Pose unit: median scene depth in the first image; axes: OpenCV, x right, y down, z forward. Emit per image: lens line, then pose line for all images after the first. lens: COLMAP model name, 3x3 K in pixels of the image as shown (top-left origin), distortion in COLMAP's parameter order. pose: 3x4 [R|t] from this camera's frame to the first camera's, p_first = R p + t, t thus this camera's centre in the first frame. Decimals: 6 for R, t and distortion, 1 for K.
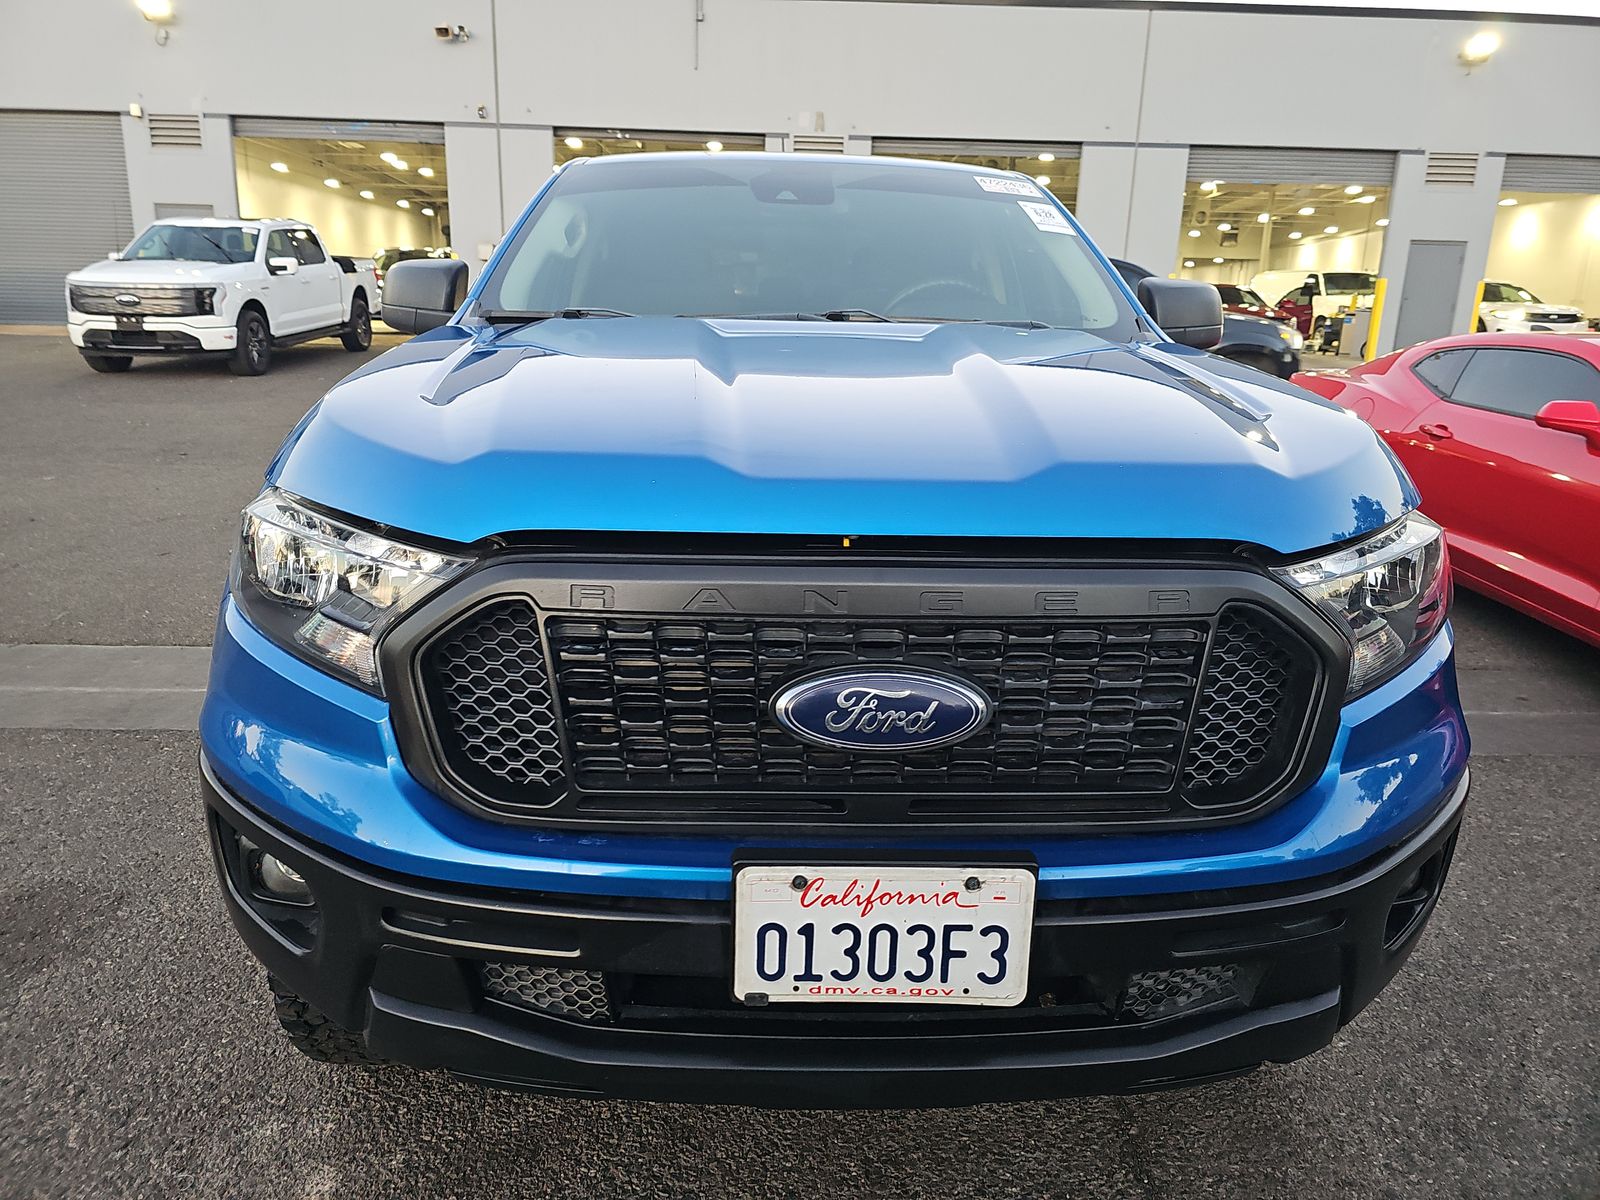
lens RADIAL K [[1056.9, 0, 798.1], [0, 1056.9, 603.6], [0, 0, 1]] dist [0.018358, -0.026907]
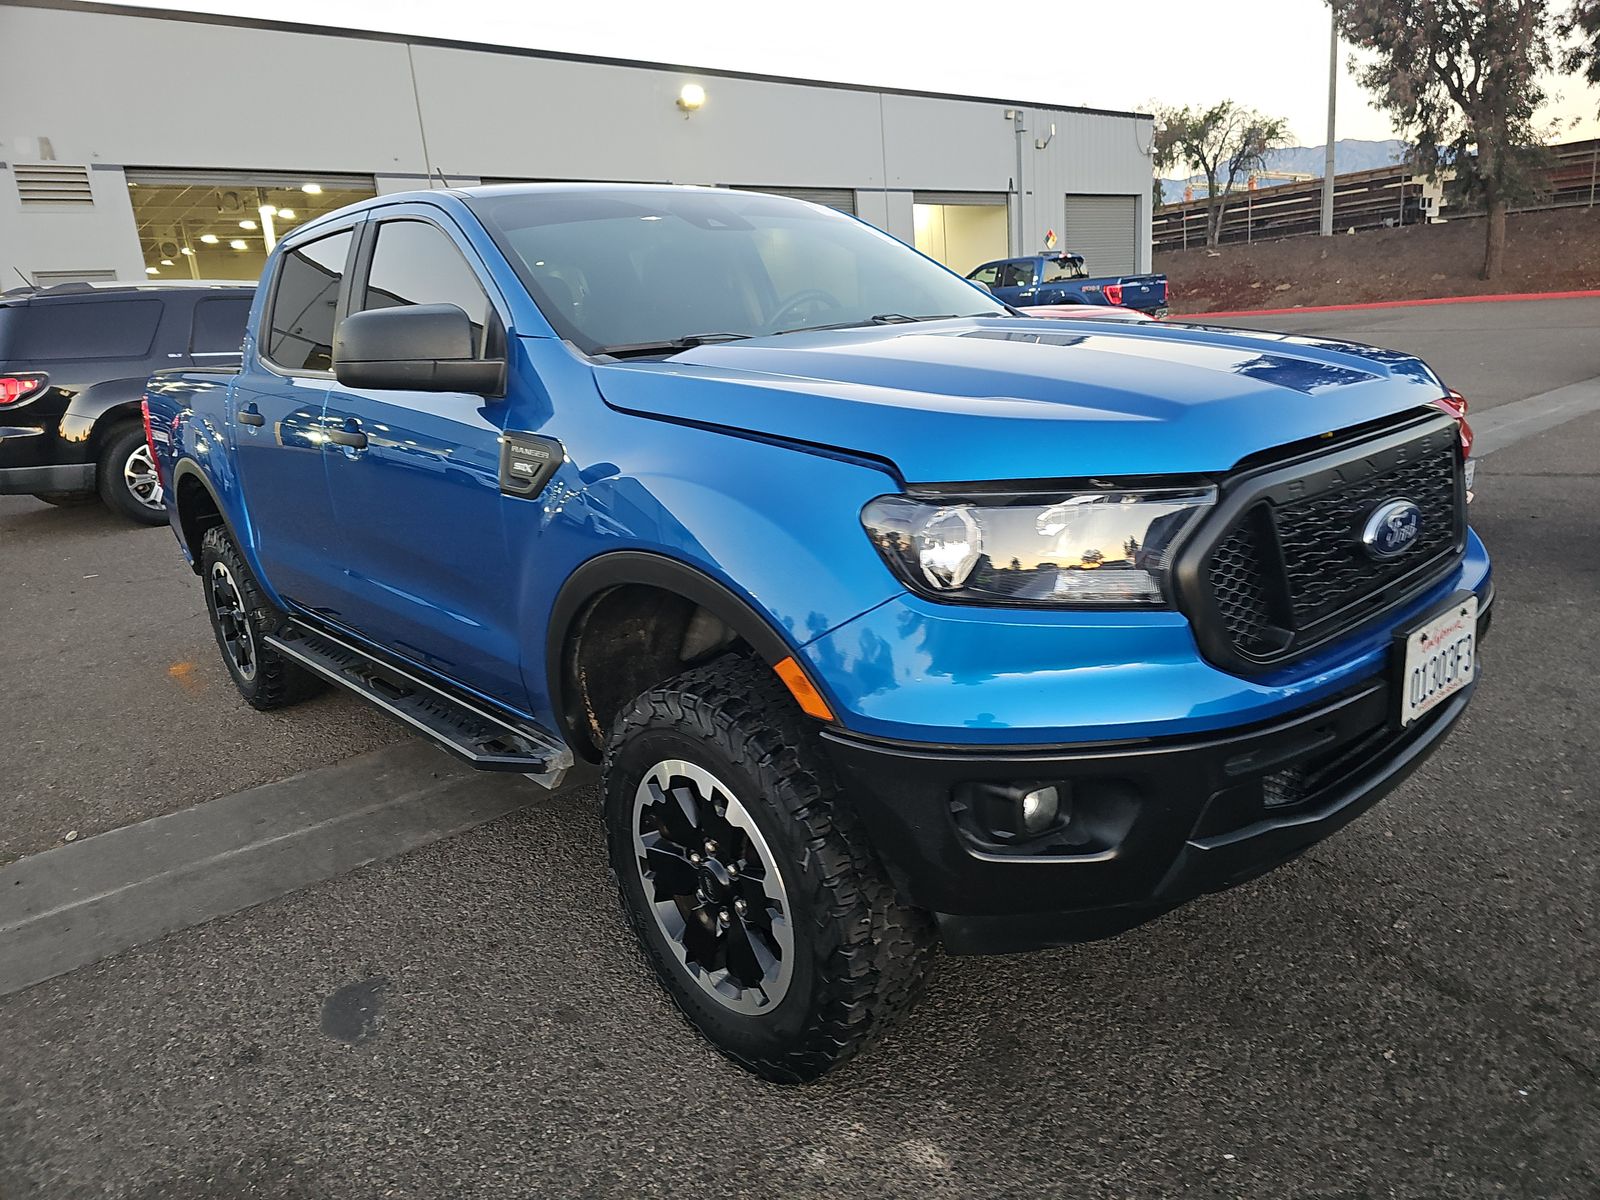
lens RADIAL K [[1056.9, 0, 800.6], [0, 1056.9, 593.9], [0, 0, 1]] dist [0.018358, -0.026907]
pose [[0.756391, -0.240171, 0.608432, -0.661548], [0.257580, 0.964364, 0.060452, -0.062420], [-0.601269, 0.110995, 0.791300, 0.093830]]
